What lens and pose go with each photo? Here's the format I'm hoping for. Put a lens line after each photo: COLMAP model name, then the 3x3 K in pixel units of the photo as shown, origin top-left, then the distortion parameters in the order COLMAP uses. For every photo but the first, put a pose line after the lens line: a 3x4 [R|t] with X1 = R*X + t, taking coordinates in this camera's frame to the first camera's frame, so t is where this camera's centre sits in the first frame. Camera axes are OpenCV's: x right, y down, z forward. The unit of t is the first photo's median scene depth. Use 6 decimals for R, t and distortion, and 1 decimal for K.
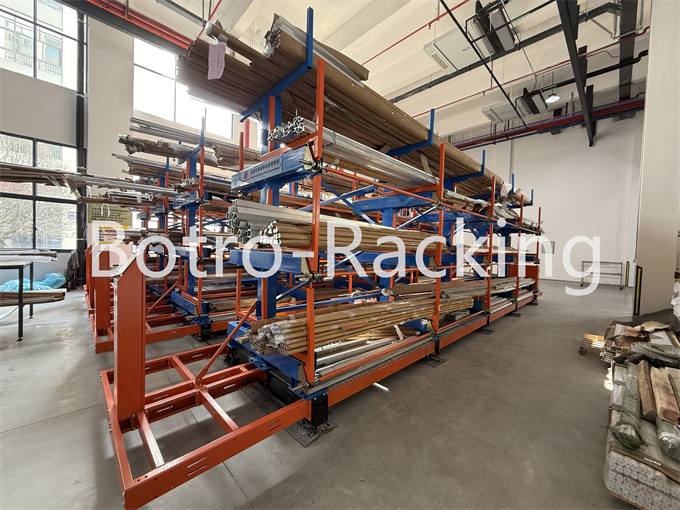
lens RADIAL K [[271.1, 0, 340.0], [0, 271.1, 255.0], [0, 0, 1]] dist [-0.002006, -0.000585]
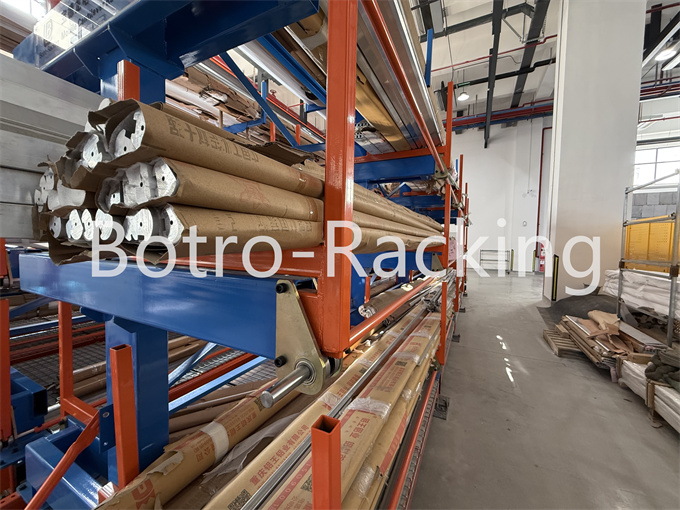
lens RADIAL K [[271.1, 0, 340.0], [0, 271.1, 255.0], [0, 0, 1]] dist [-0.002006, -0.000585]
pose [[0.944524, -0.028333, 0.327218, -0.043414], [0.018186, 0.999255, 0.034029, -0.008129], [-0.327938, -0.026190, 0.944336, 0.196025]]
